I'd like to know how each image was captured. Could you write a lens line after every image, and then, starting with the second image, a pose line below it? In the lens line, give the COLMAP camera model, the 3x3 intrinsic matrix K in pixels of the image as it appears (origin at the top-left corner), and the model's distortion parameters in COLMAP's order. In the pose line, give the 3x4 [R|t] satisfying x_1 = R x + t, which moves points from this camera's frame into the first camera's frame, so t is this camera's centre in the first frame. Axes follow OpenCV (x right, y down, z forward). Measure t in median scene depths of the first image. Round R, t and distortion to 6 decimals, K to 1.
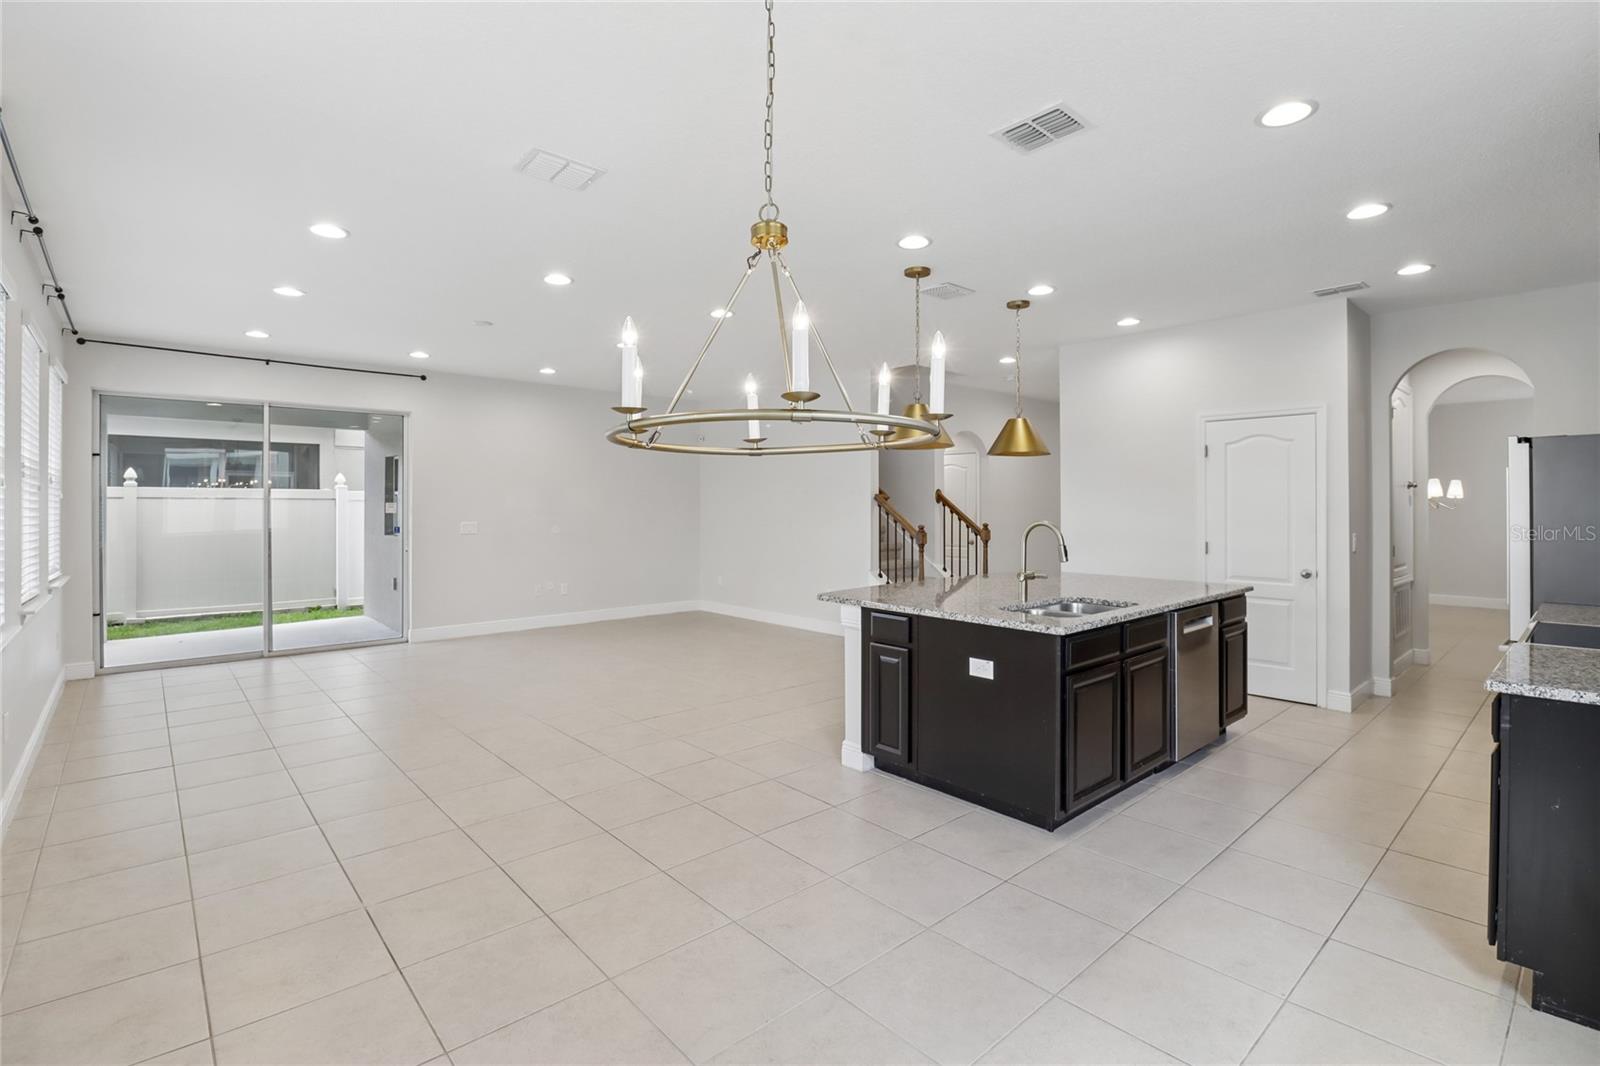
lens RADIAL K [[742.9, 0, 809.1], [0, 742.9, 503.3], [0, 0, 1]] dist [0.009648, -0.018716]
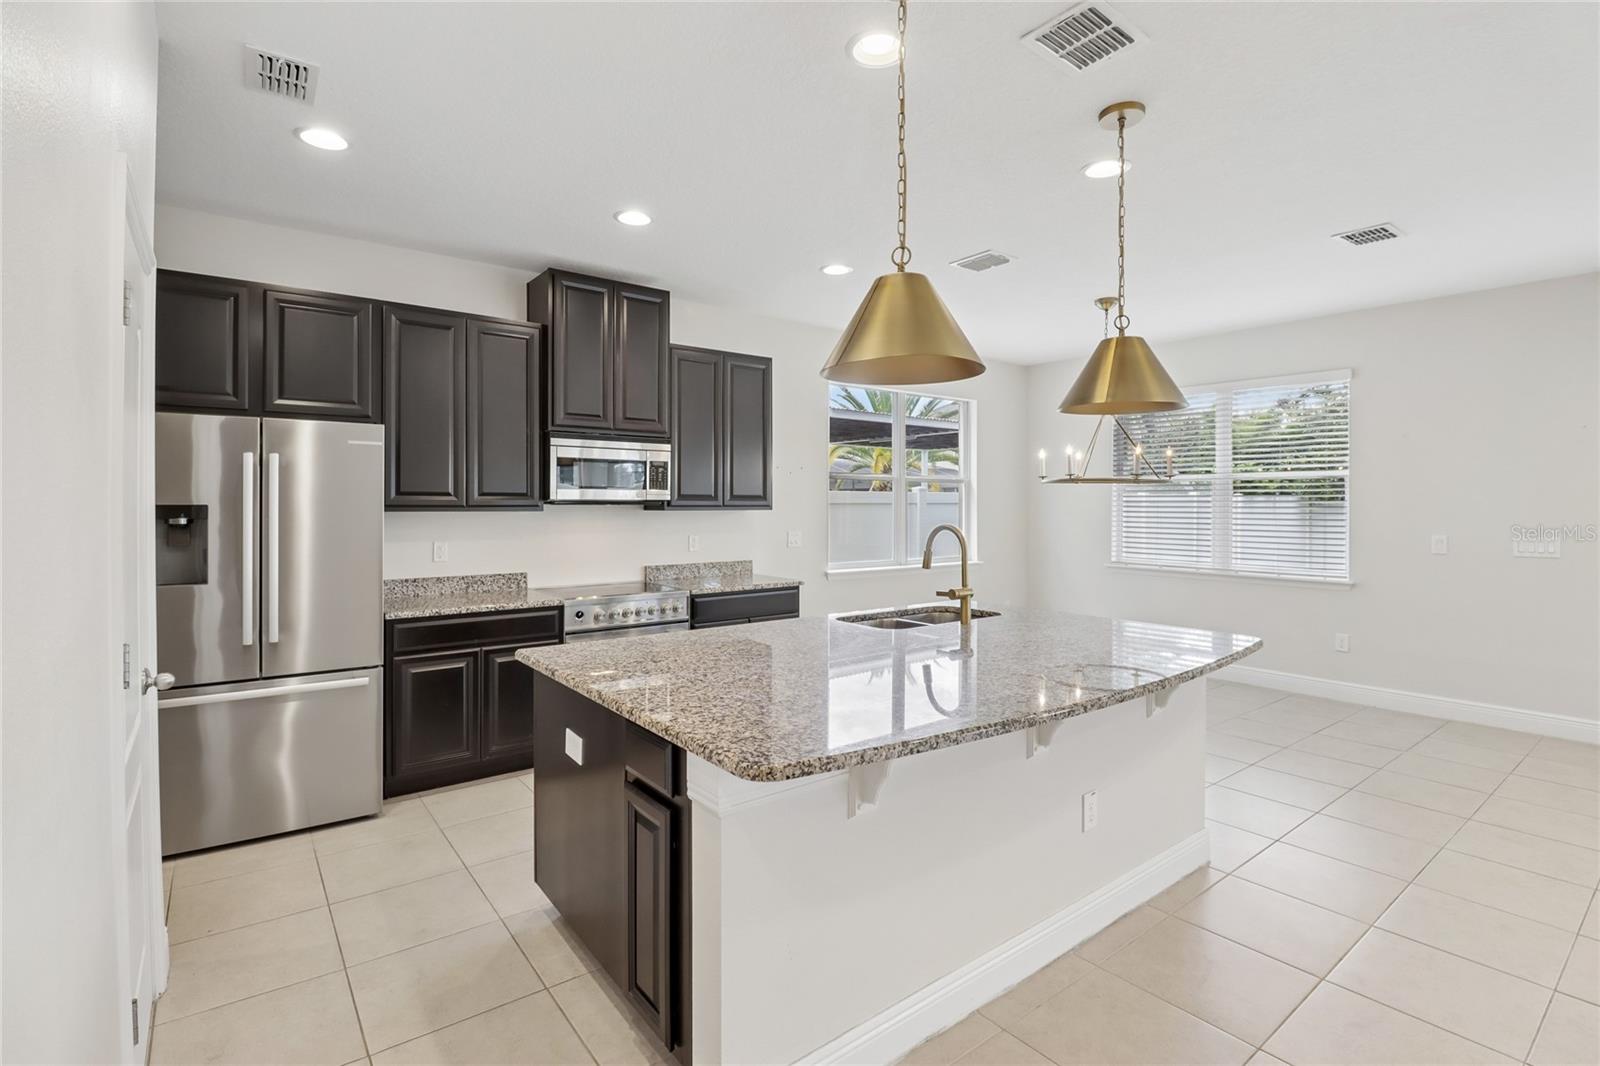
lens RADIAL K [[747.2, 0, 805.9], [0, 747.2, 506.5], [0, 0, 1]] dist [0.001189, -0.011185]
pose [[-0.997429, -0.001786, 0.071637, 0.259513], [-0.001847, 0.999998, -0.000796, 0.001498], [-0.071636, -0.000926, -0.997430, 1.182453]]
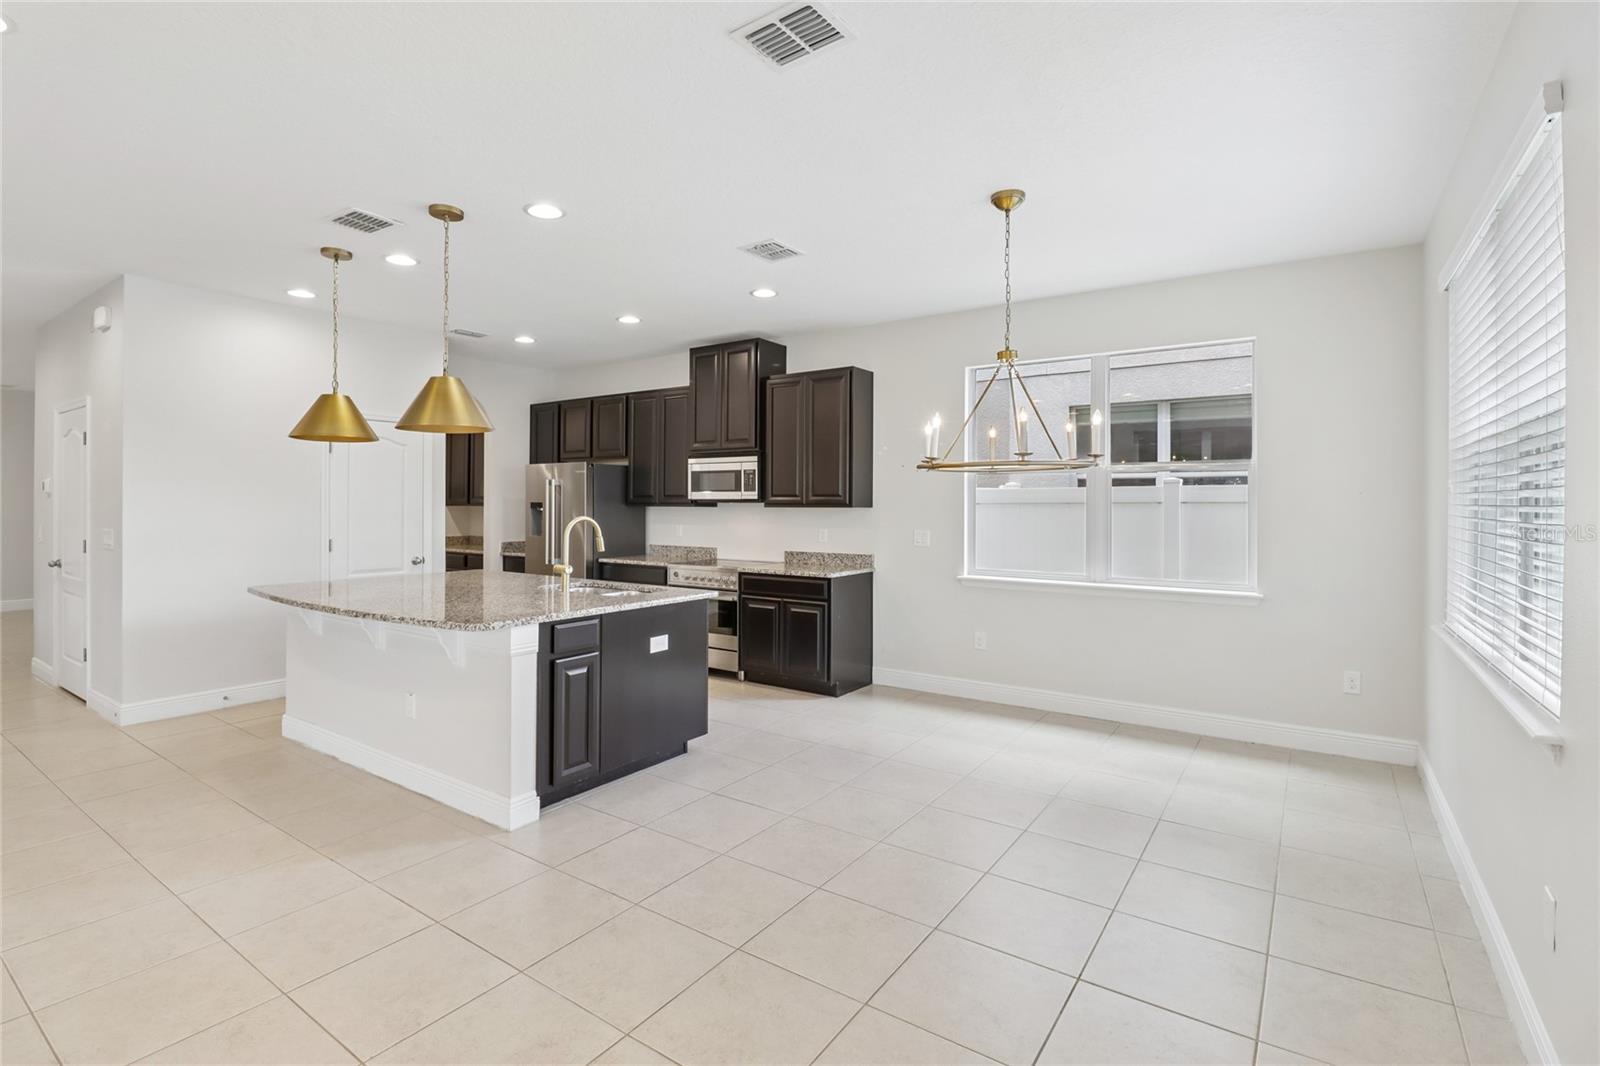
lens RADIAL K [[747.2, 0, 805.9], [0, 747.2, 506.5], [0, 0, 1]] dist [0.001189, -0.011185]
pose [[-0.237318, -0.003033, 0.971427, -0.535292], [-0.007344, 0.999972, 0.001328, 0.002520], [-0.971404, -0.006819, -0.237333, 0.594624]]
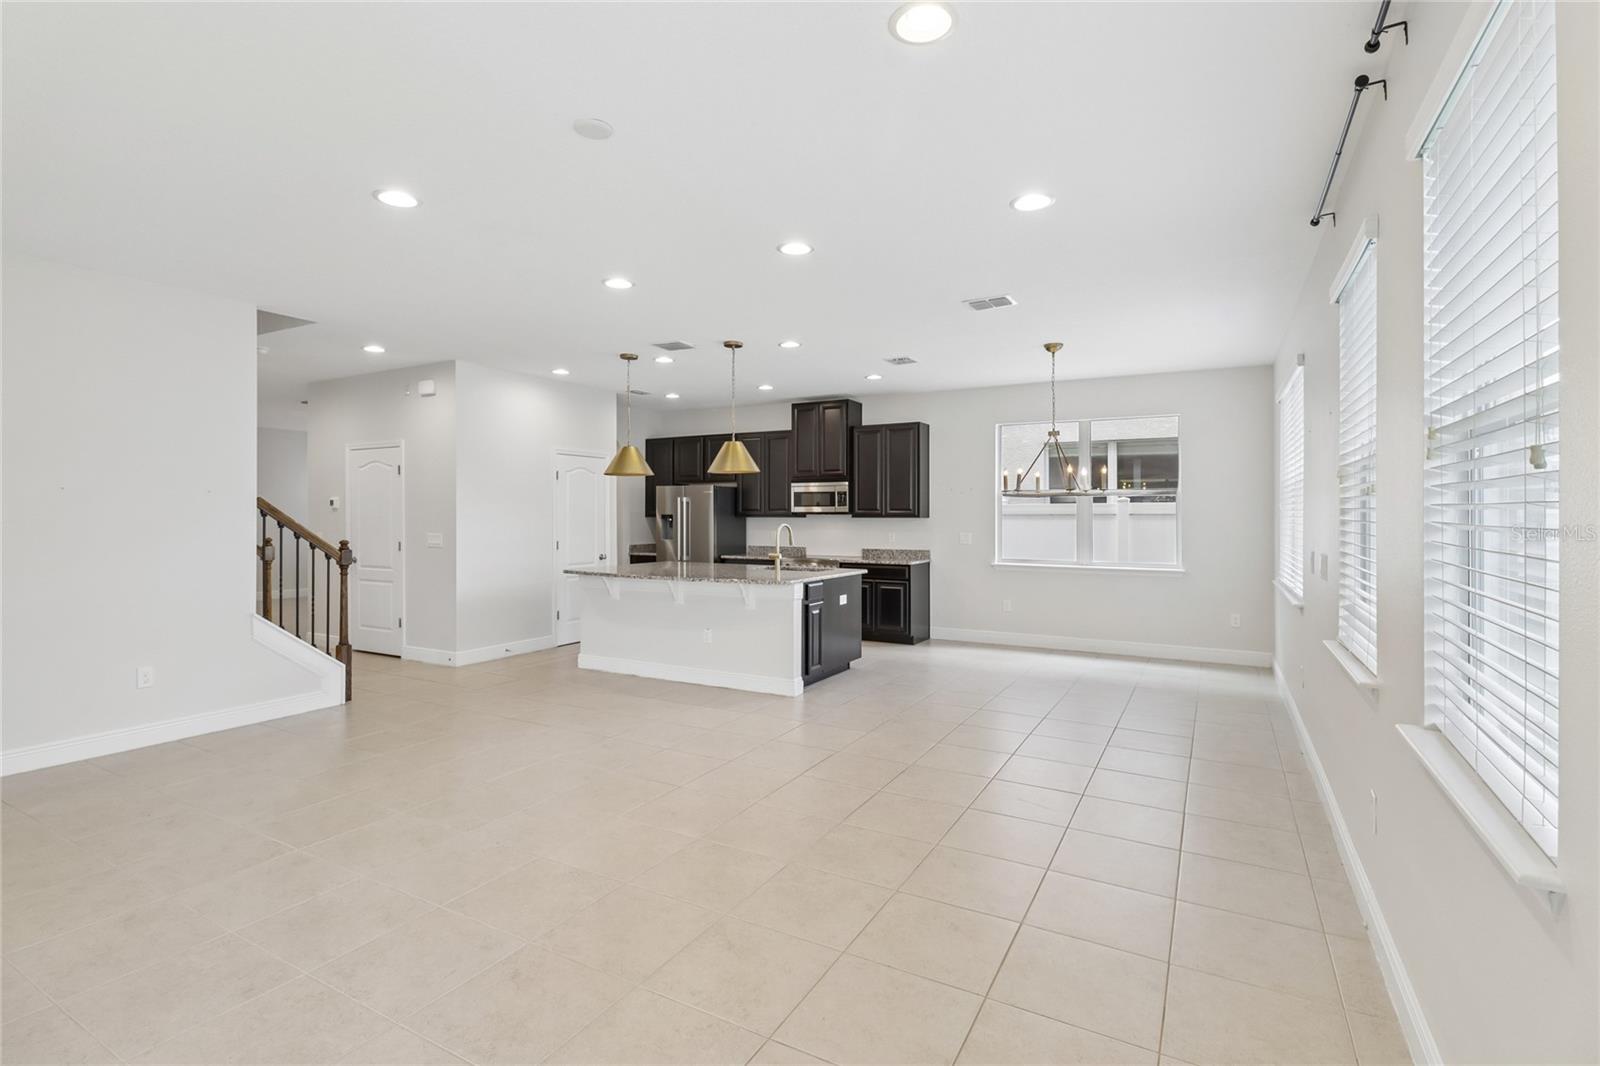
lens RADIAL K [[750.8, 0, 809.7], [0, 750.8, 516.8], [0, 0, 1]] dist [-0.001975, -0.000404]
pose [[-0.333101, -0.002410, 0.942888, -0.880719], [-0.006547, 0.999979, 0.000243, 0.003643], [-0.942868, -0.006092, -0.333110, 0.970172]]
